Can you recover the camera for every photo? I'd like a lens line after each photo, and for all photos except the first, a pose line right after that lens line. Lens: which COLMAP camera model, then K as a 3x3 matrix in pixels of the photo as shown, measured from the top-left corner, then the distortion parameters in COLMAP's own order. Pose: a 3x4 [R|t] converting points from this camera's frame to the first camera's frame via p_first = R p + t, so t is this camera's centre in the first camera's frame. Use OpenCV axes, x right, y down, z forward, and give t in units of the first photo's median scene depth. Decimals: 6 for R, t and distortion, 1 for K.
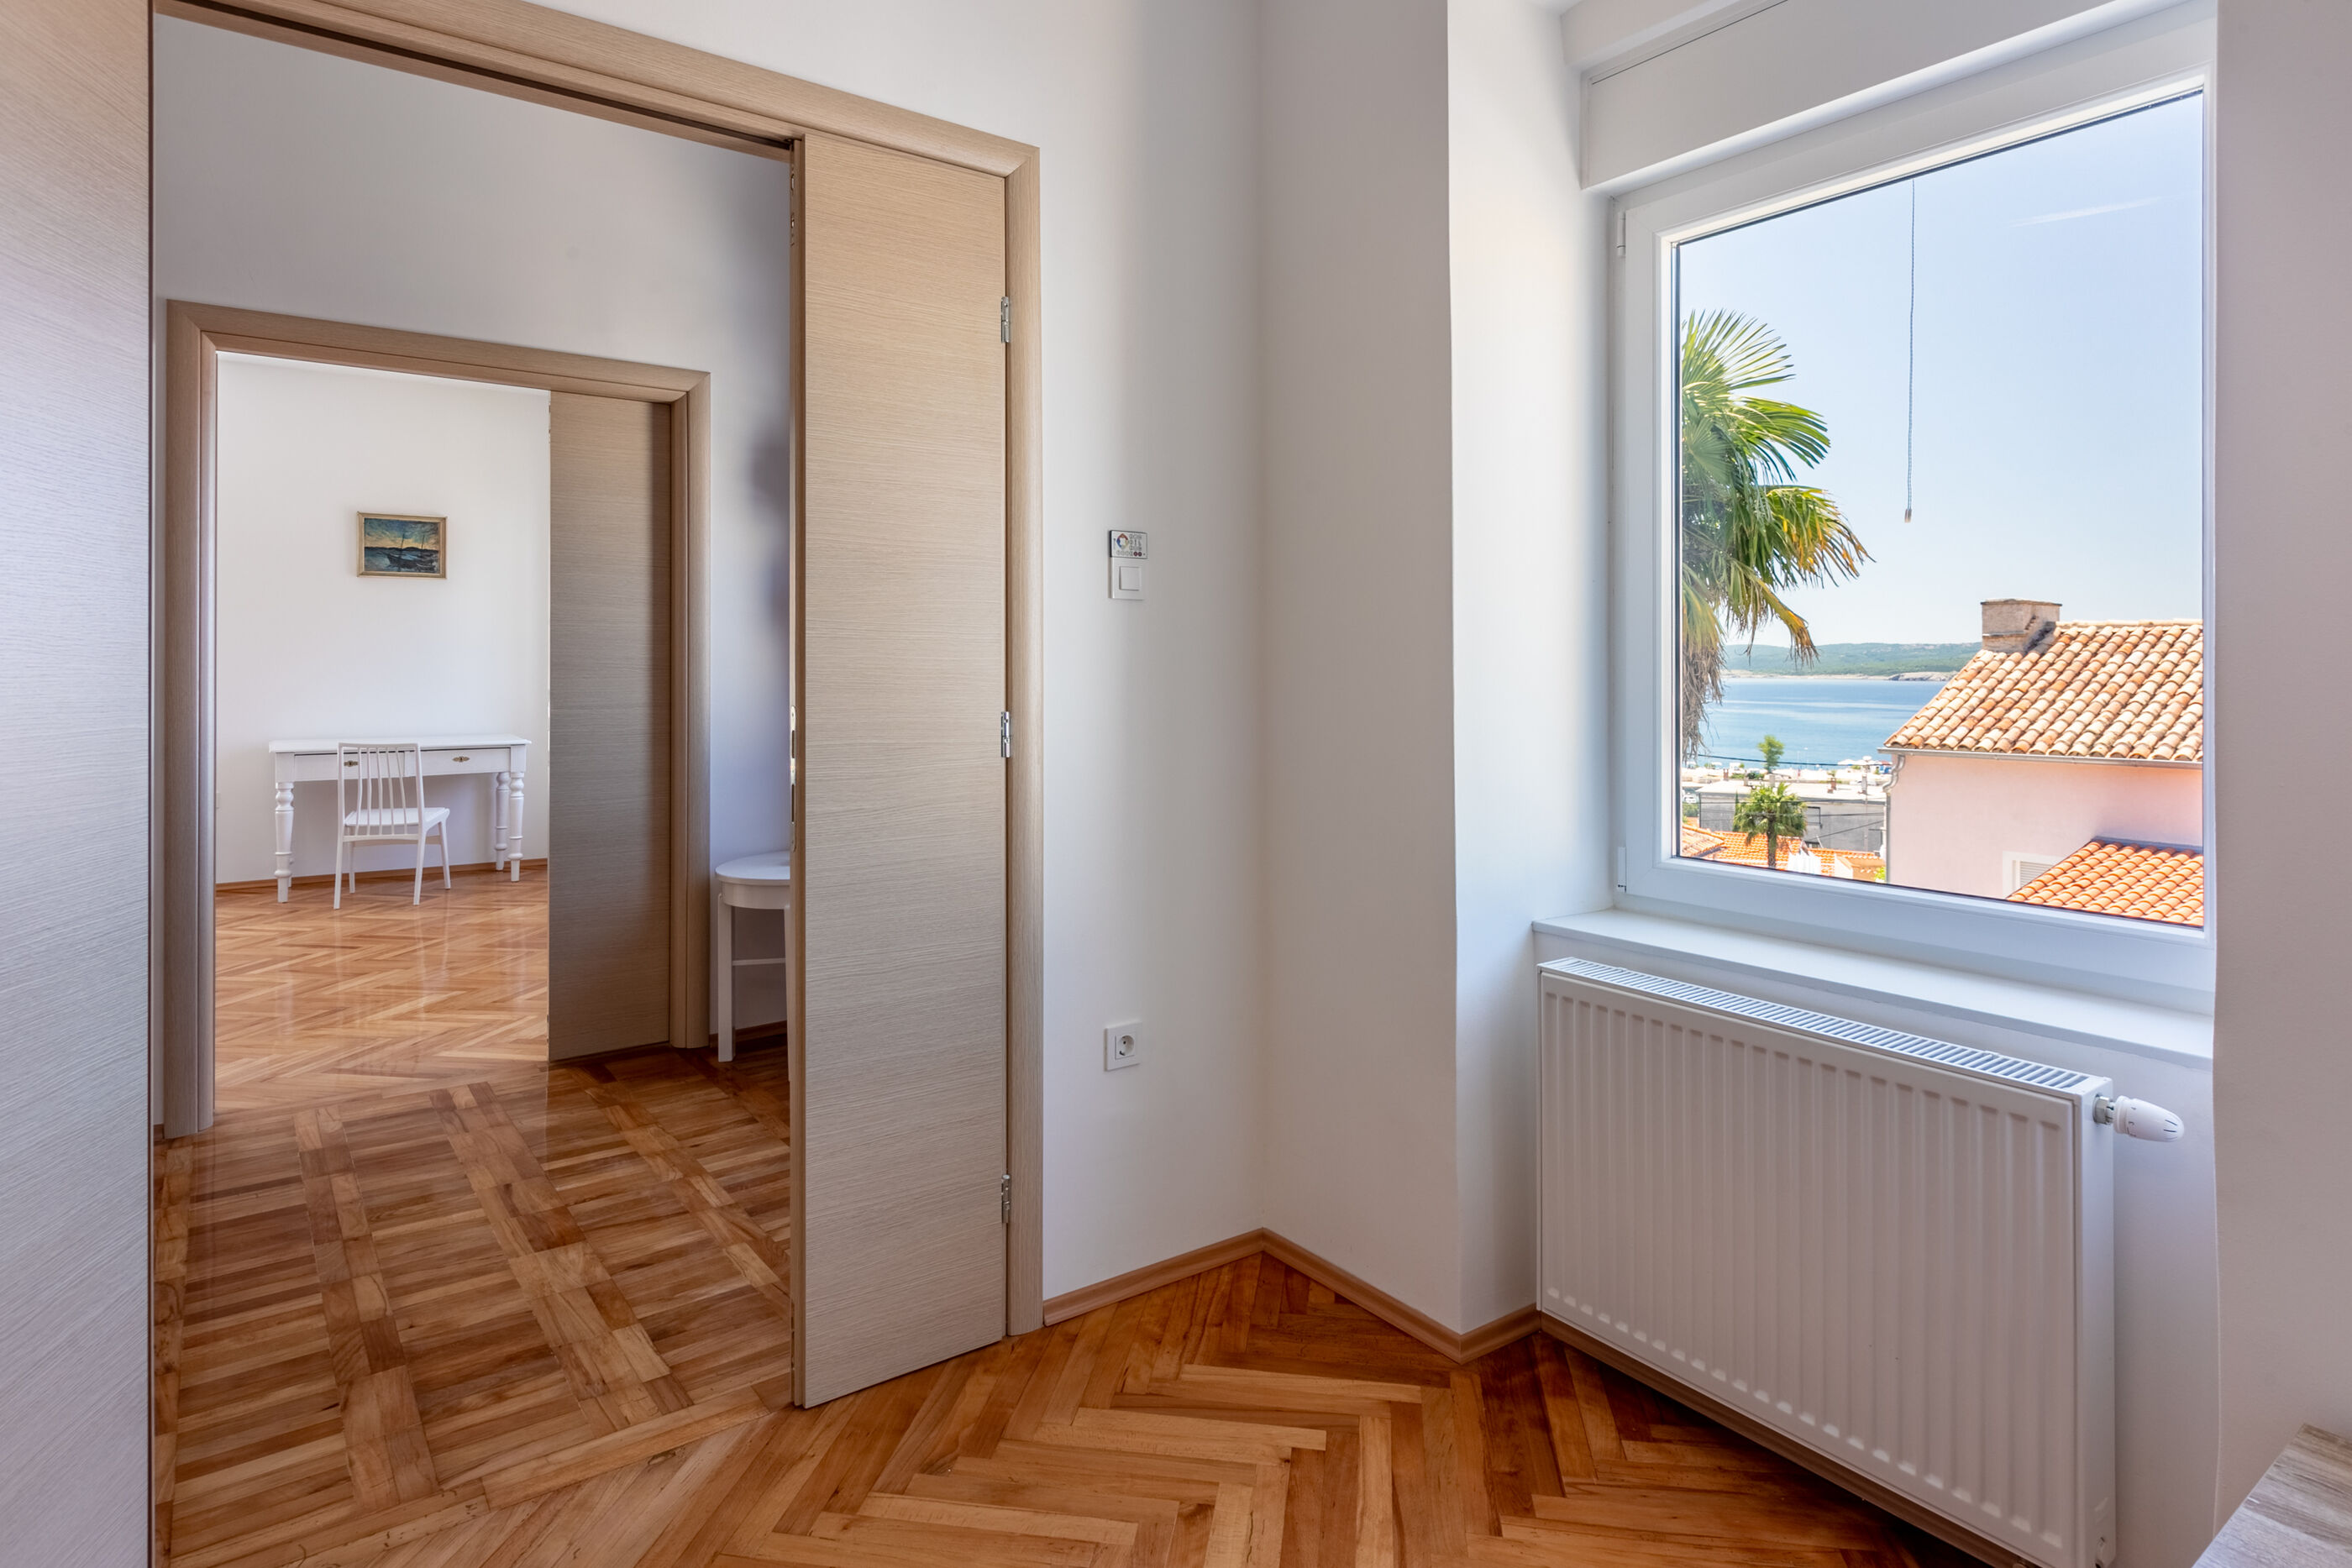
lens RADIAL K [[1251.3, 0, 1193.3], [0, 1251.3, 689.0], [0, 0, 1]] dist [-0.000667, 0.000679]
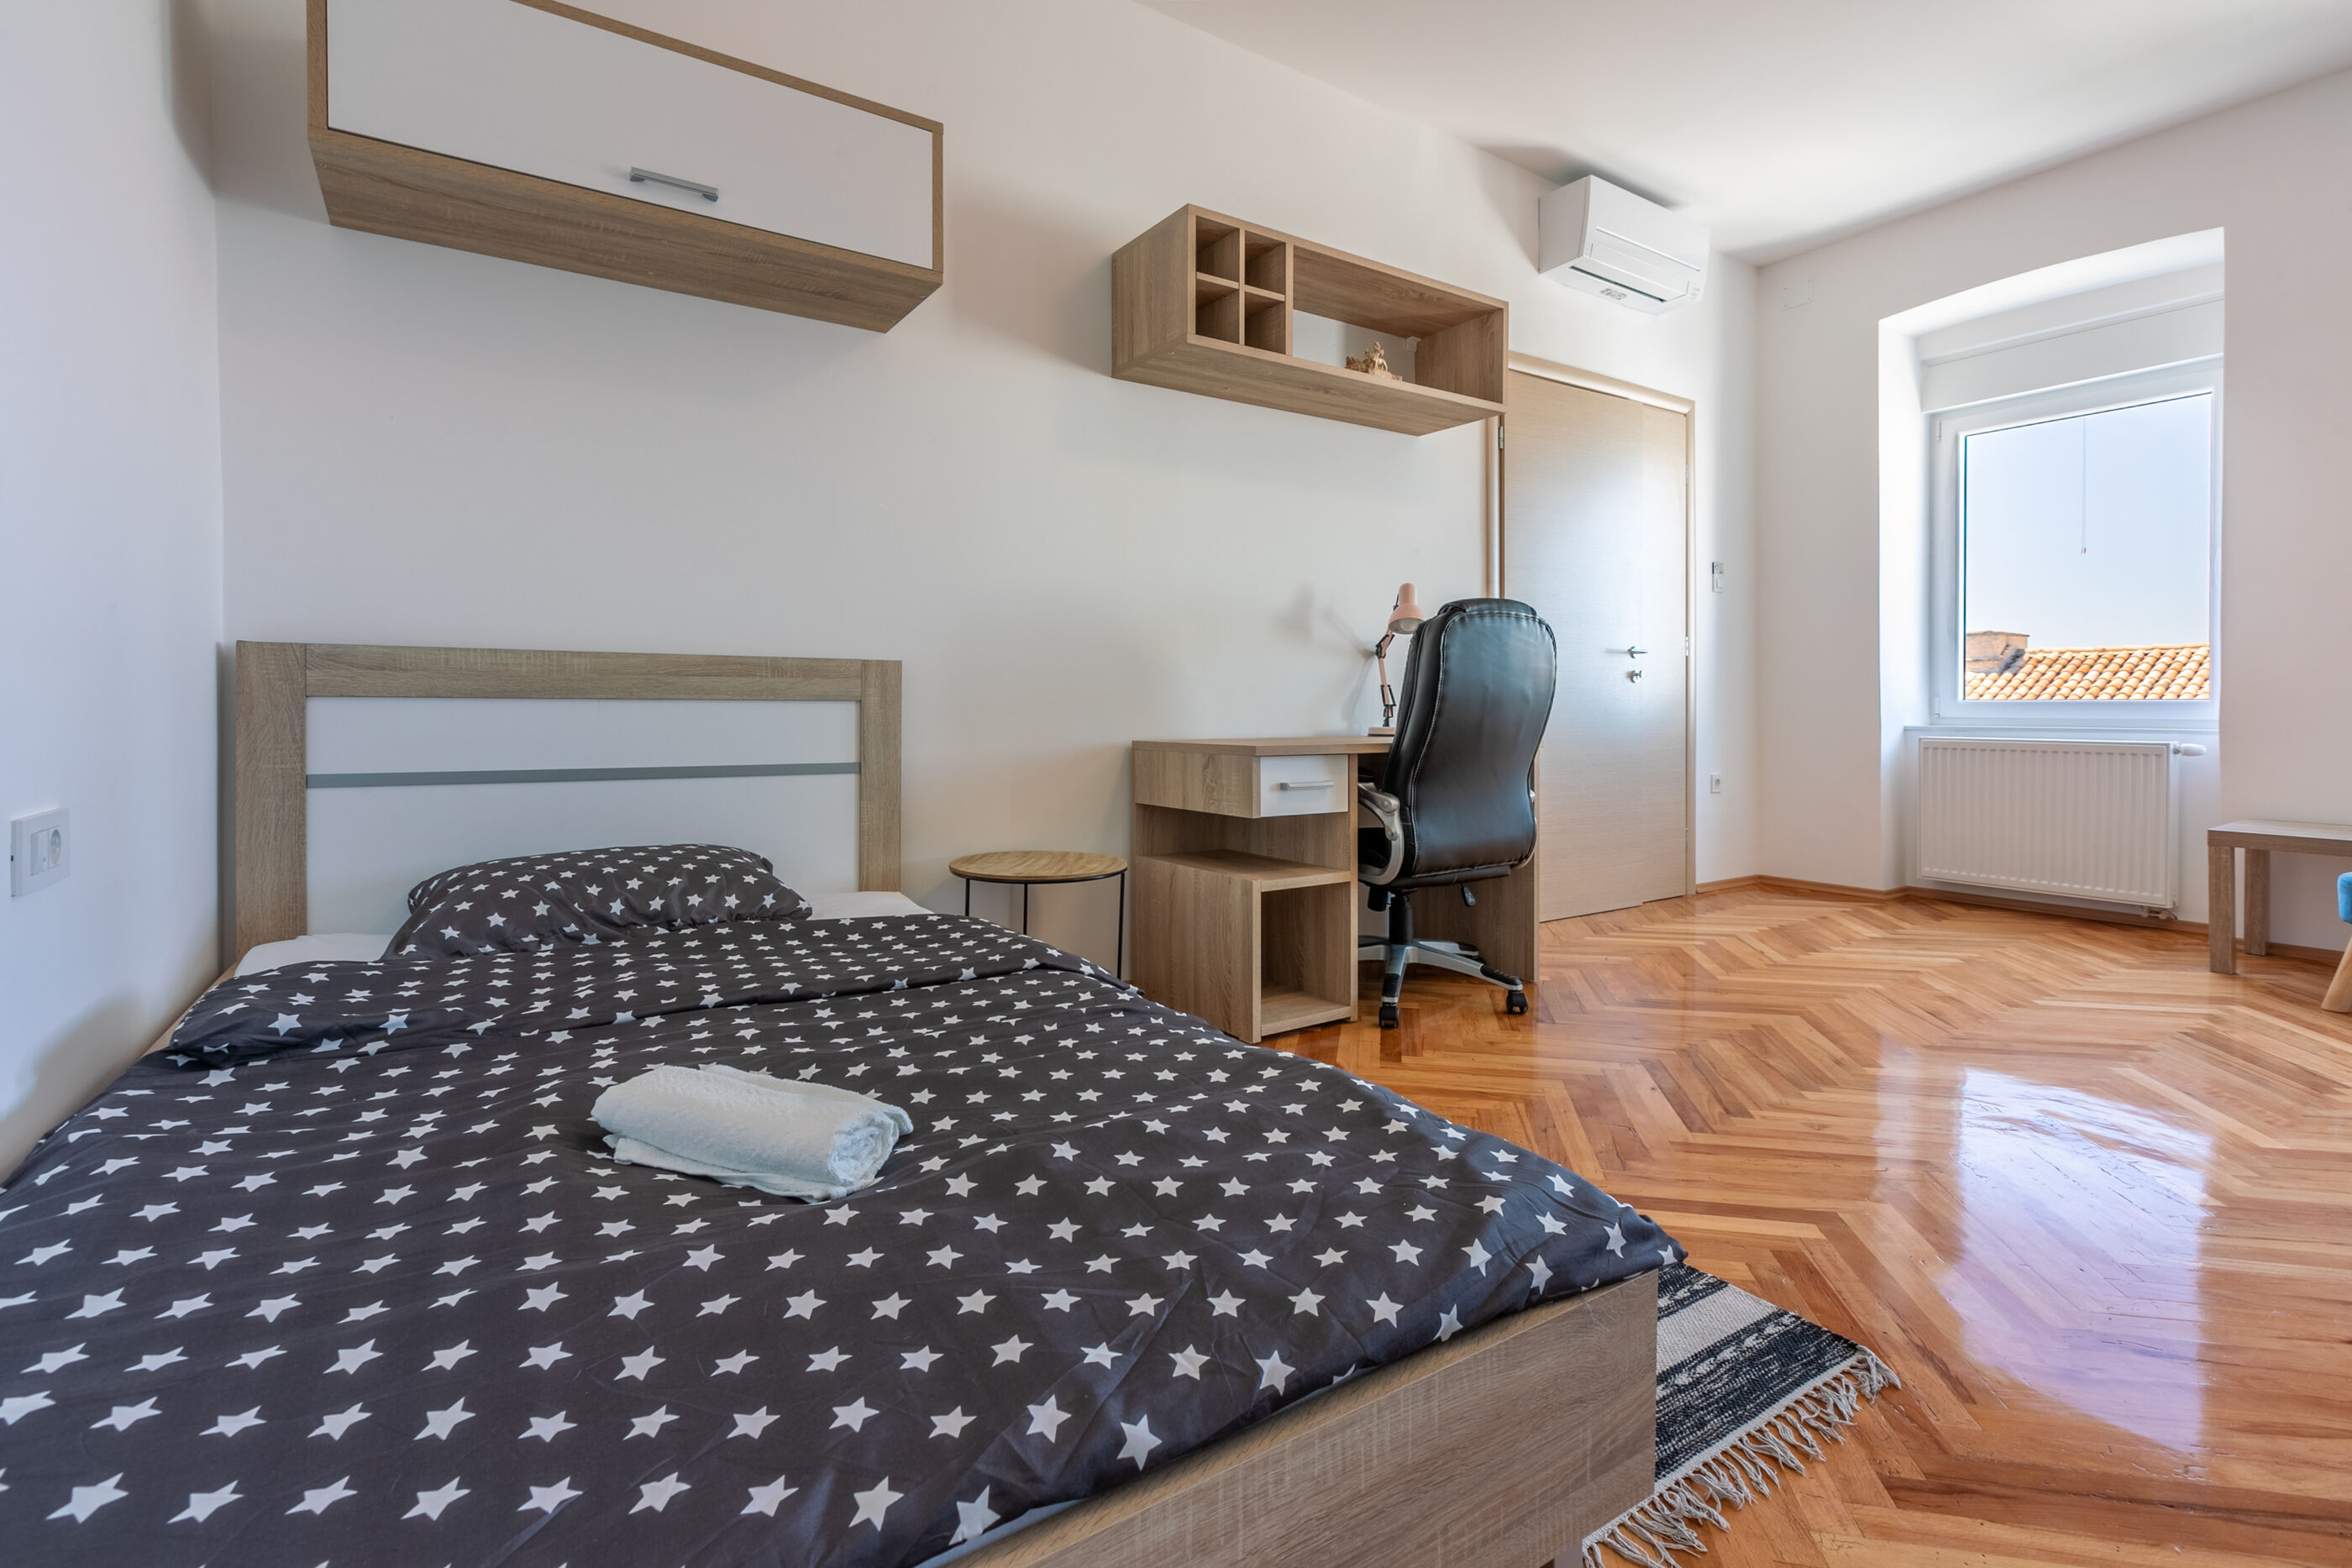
lens RADIAL K [[1074.1, 0, 1186.2], [0, 1074.1, 732.0], [0, 0, 1]] dist [0.001280, -0.001463]
pose [[0.999079, -0.005650, -0.042526, -0.118916], [0.005851, 0.999972, 0.004615, 0.021713], [0.042499, -0.004860, 0.999085, -0.128807]]
